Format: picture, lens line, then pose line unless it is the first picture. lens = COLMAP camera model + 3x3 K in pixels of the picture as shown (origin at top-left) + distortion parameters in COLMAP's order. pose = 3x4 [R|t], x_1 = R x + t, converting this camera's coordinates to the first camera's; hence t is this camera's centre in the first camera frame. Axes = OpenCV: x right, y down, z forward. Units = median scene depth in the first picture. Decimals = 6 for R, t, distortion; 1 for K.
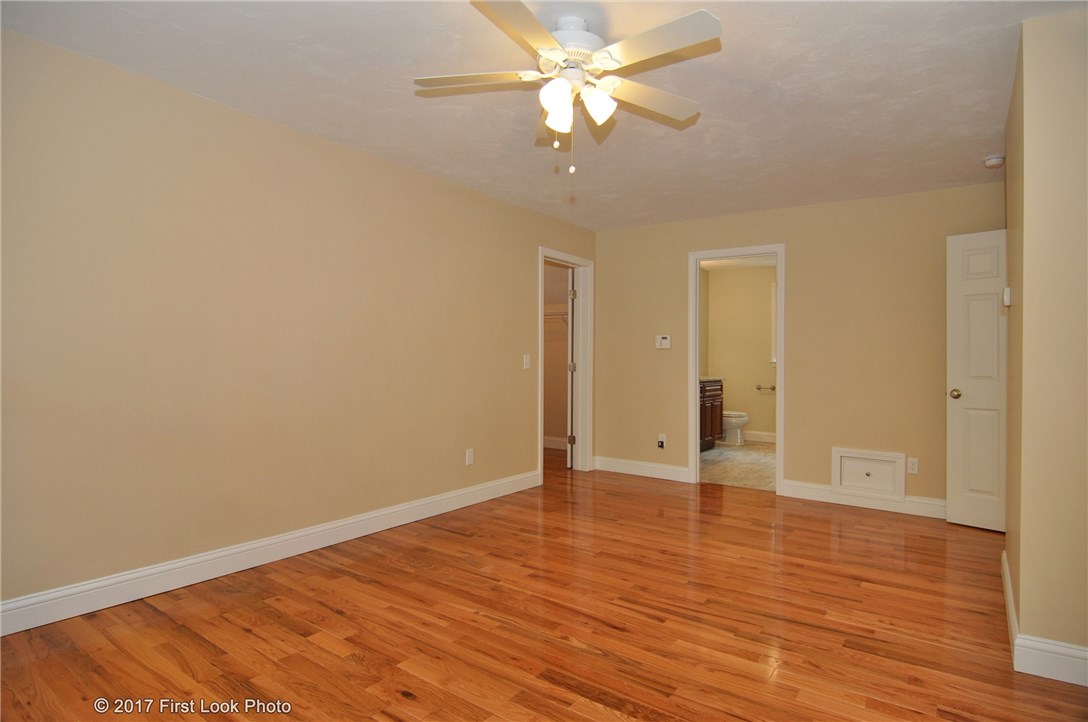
lens RADIAL K [[596.4, 0, 544.0], [0, 596.4, 361.0], [0, 0, 1]] dist [-0.001367, -0.016095]
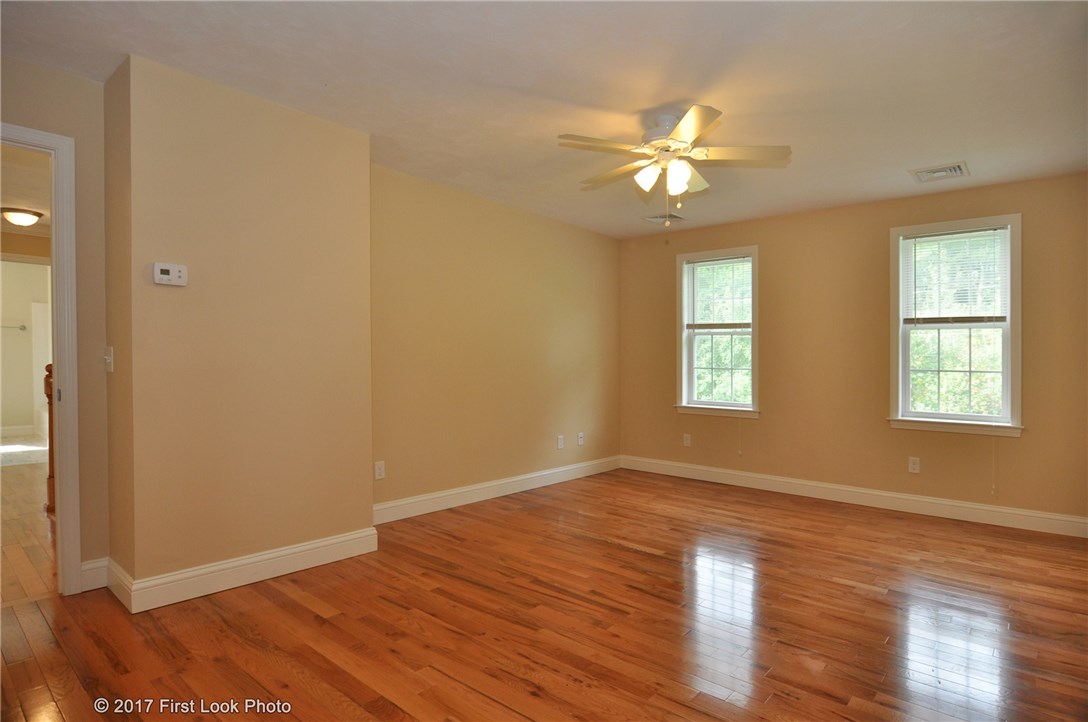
lens RADIAL K [[596.4, 0, 544.0], [0, 596.4, 361.0], [0, 0, 1]] dist [-0.001367, -0.016095]
pose [[-0.997331, -0.025544, 0.068399, 0.191195], [-0.025119, 0.999659, 0.007067, 0.001510], [-0.068557, 0.005330, -0.997633, 1.824511]]
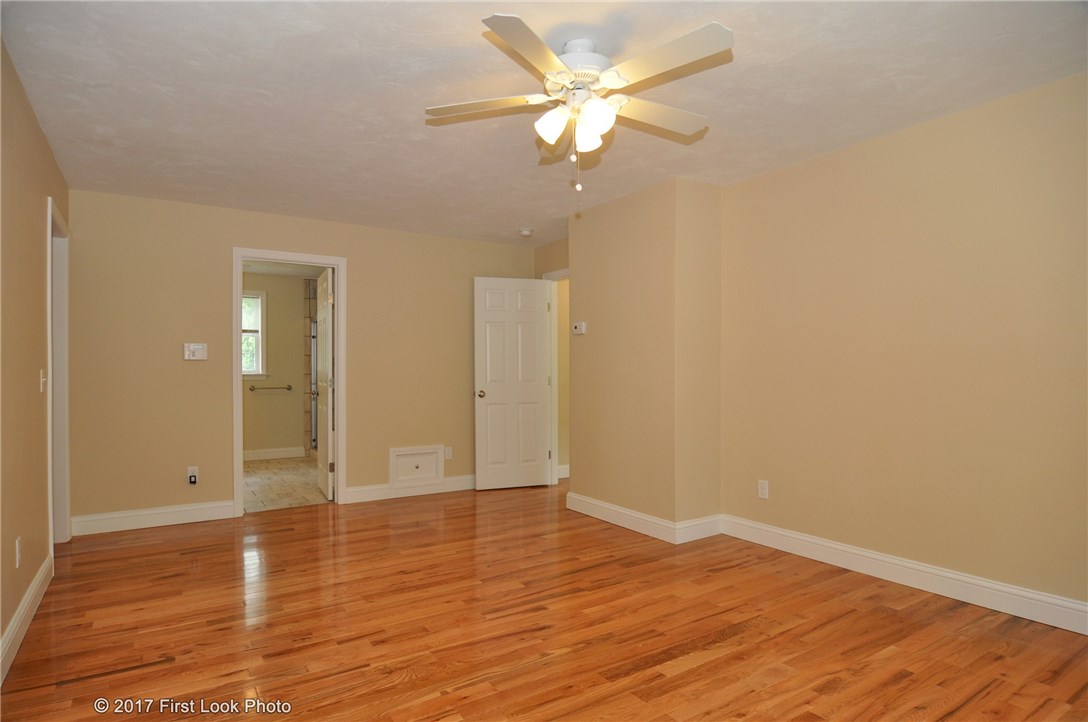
lens RADIAL K [[596.4, 0, 544.0], [0, 596.4, 361.0], [0, 0, 1]] dist [-0.001367, -0.016095]
pose [[0.351908, 0.003272, 0.936029, -0.714376], [0.015322, 0.999840, -0.009255, -0.006252], [-0.935909, 0.017599, 0.351802, 0.525672]]
